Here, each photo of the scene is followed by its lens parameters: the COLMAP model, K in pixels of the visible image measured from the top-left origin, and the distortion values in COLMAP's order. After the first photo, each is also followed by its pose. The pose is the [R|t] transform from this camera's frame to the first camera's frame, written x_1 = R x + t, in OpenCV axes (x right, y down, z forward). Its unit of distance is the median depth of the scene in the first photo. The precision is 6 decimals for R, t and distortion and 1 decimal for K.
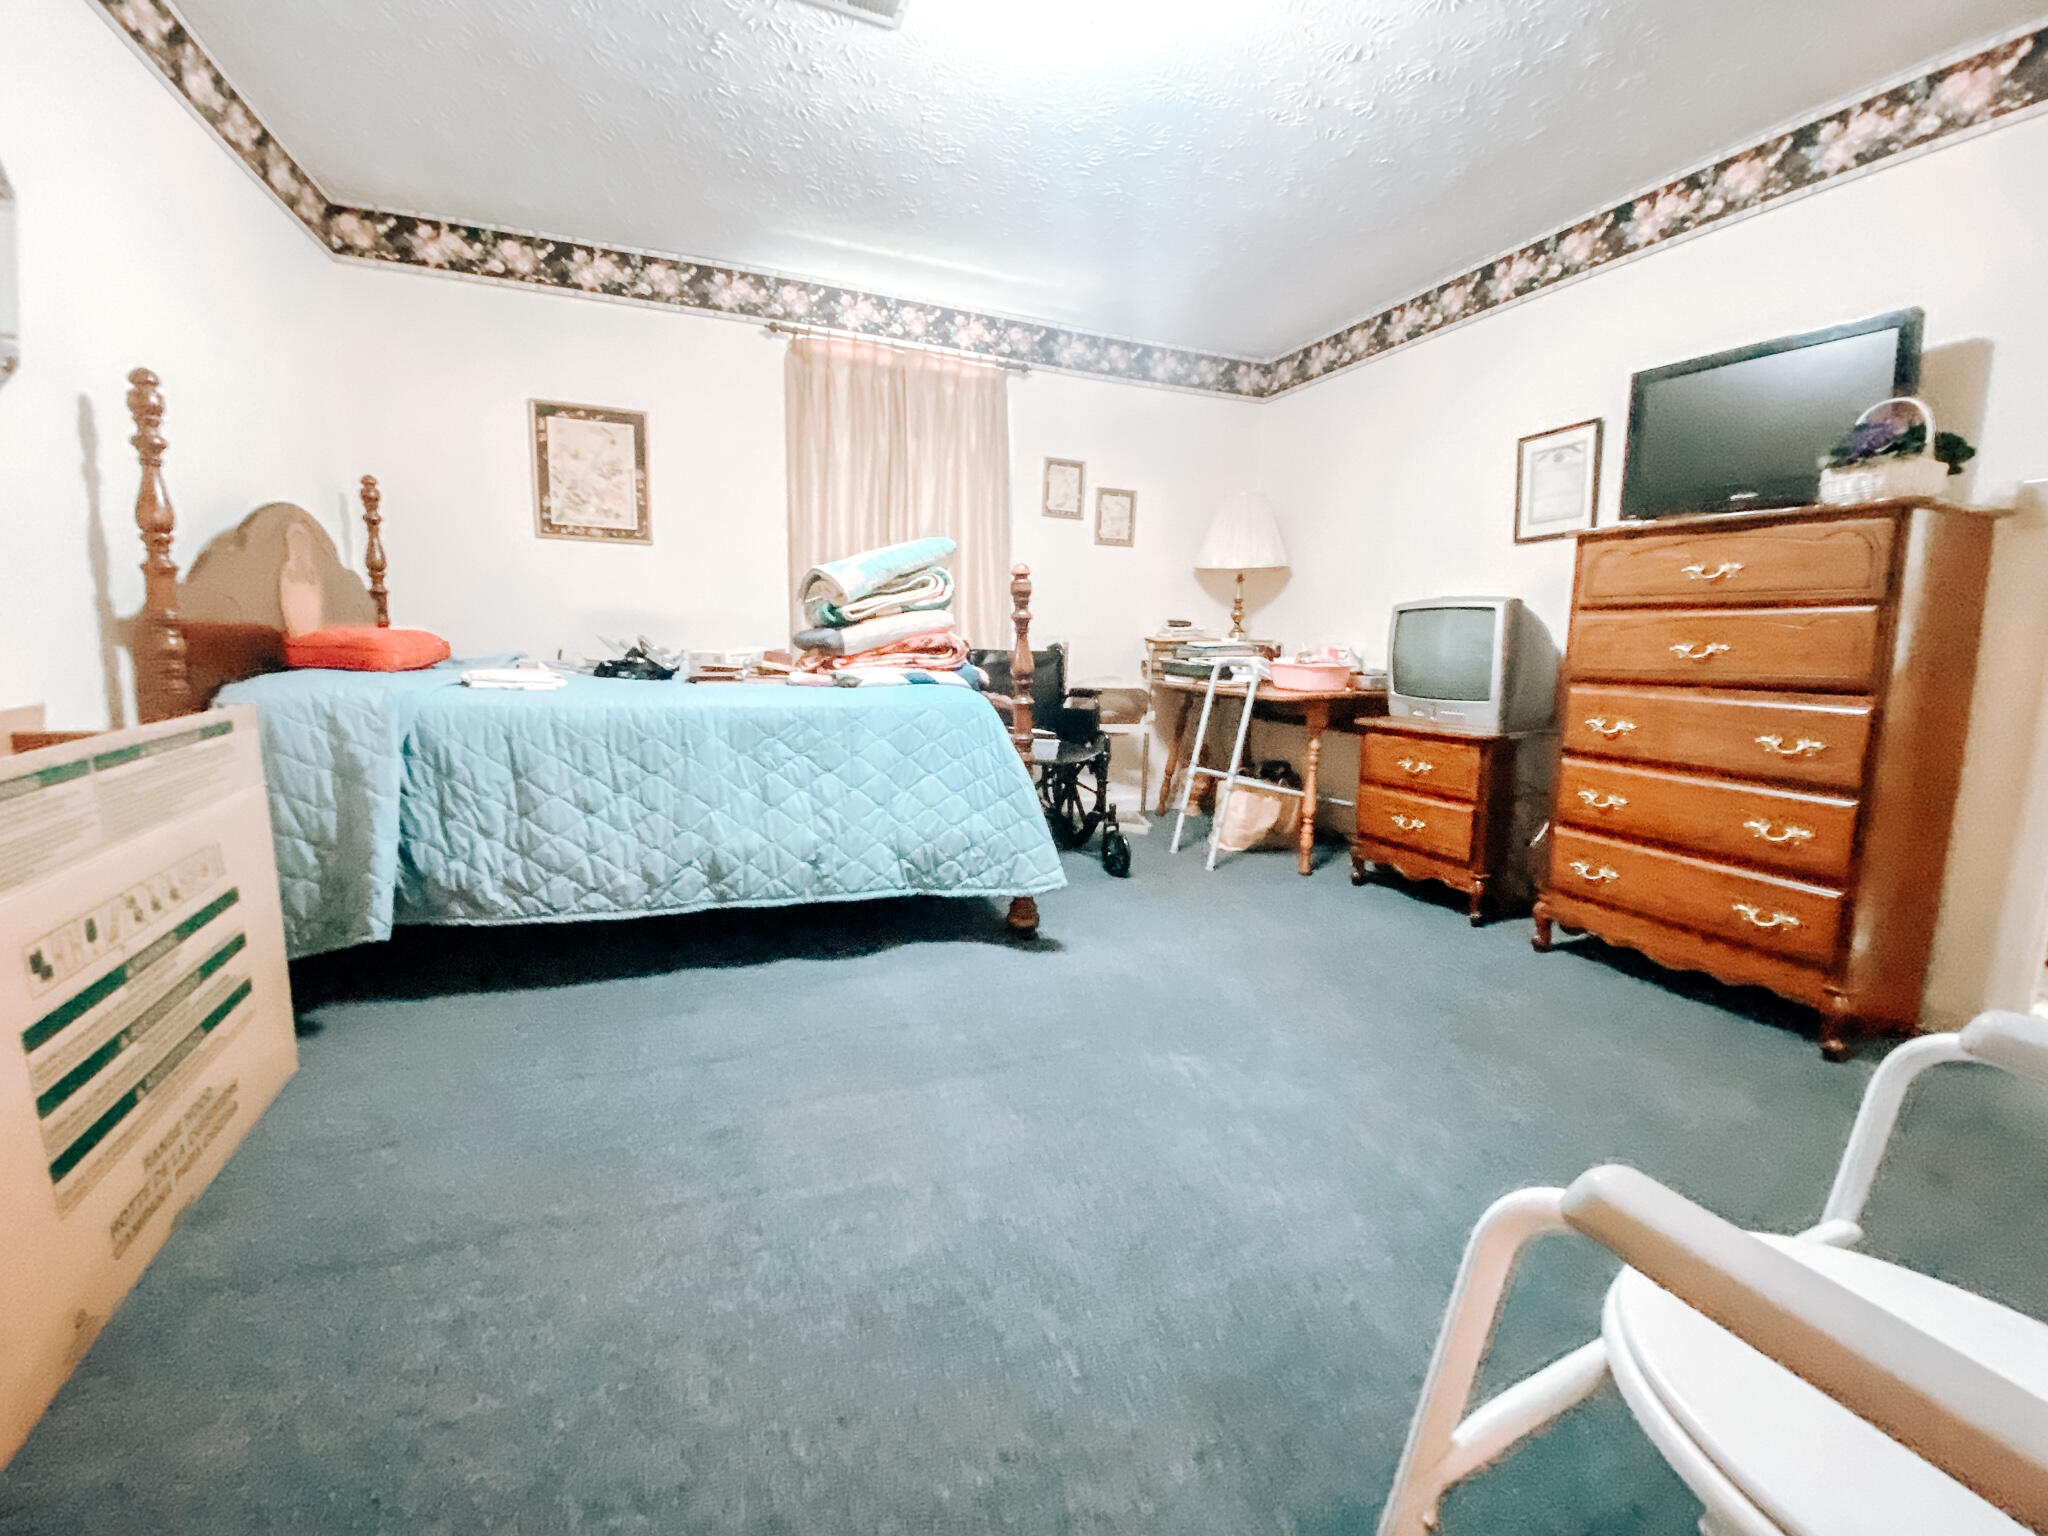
lens RADIAL K [[844.0, 0, 1017.1], [0, 844.0, 773.1], [0, 0, 1]] dist [0.034673, -0.026680]
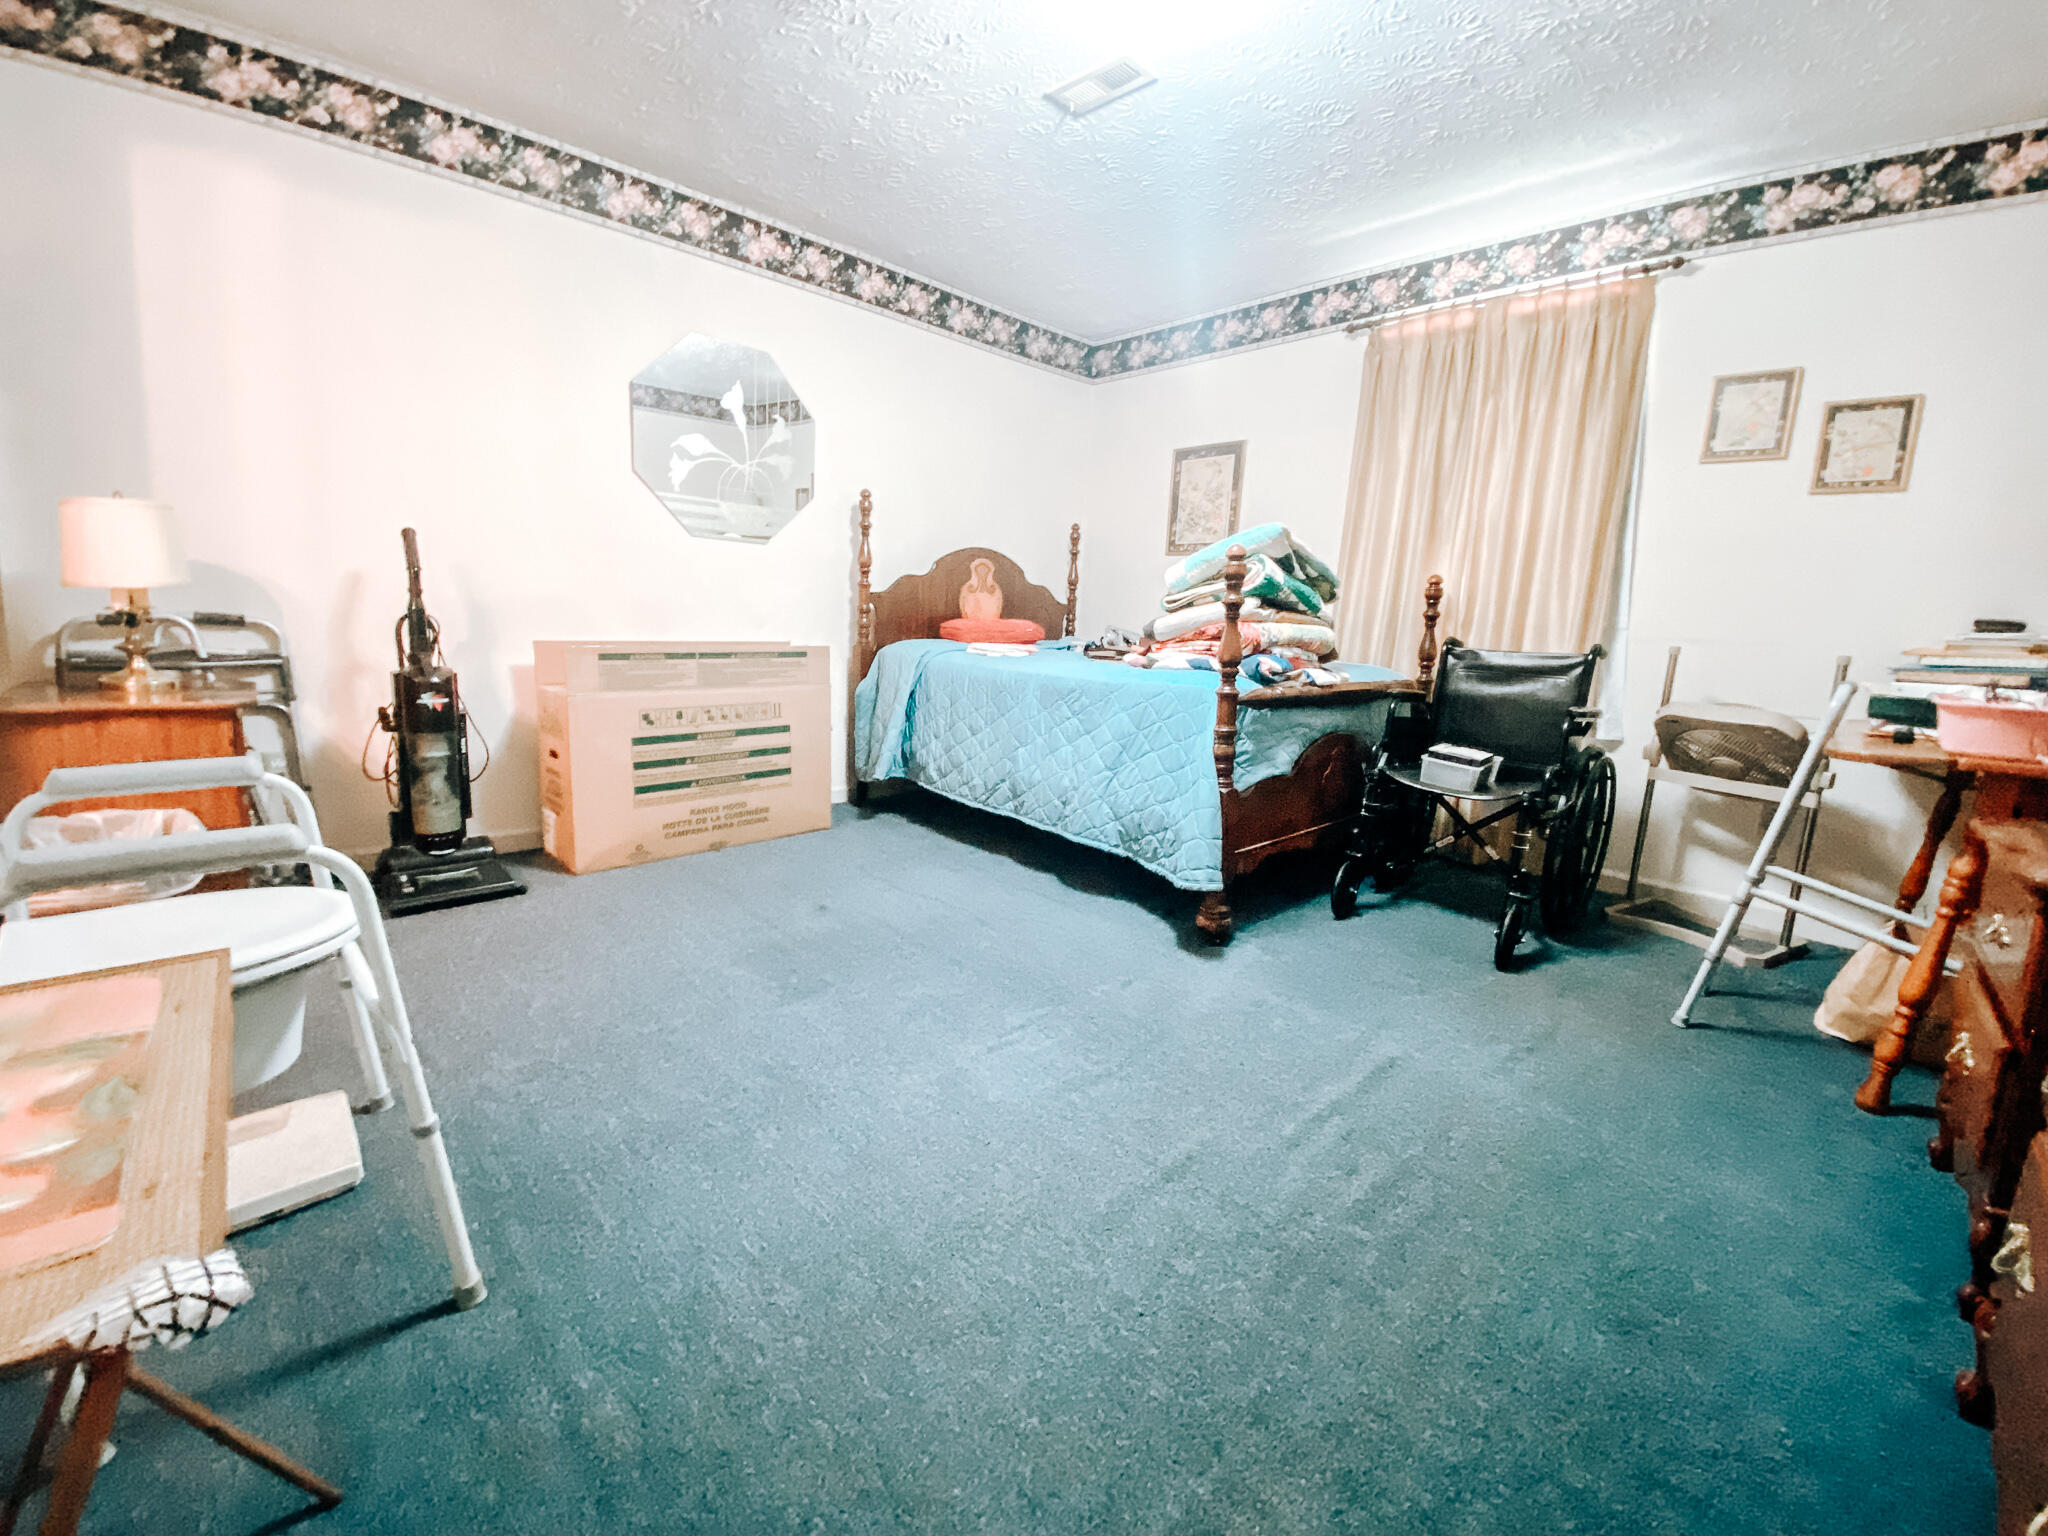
lens RADIAL K [[844.0, 0, 1017.1], [0, 844.0, 773.1], [0, 0, 1]] dist [0.034673, -0.026680]
pose [[0.359859, 0.164641, -0.918365, 0.611020], [-0.182465, 0.977720, 0.103783, -0.038139], [0.914991, 0.130223, 0.381882, 0.323604]]
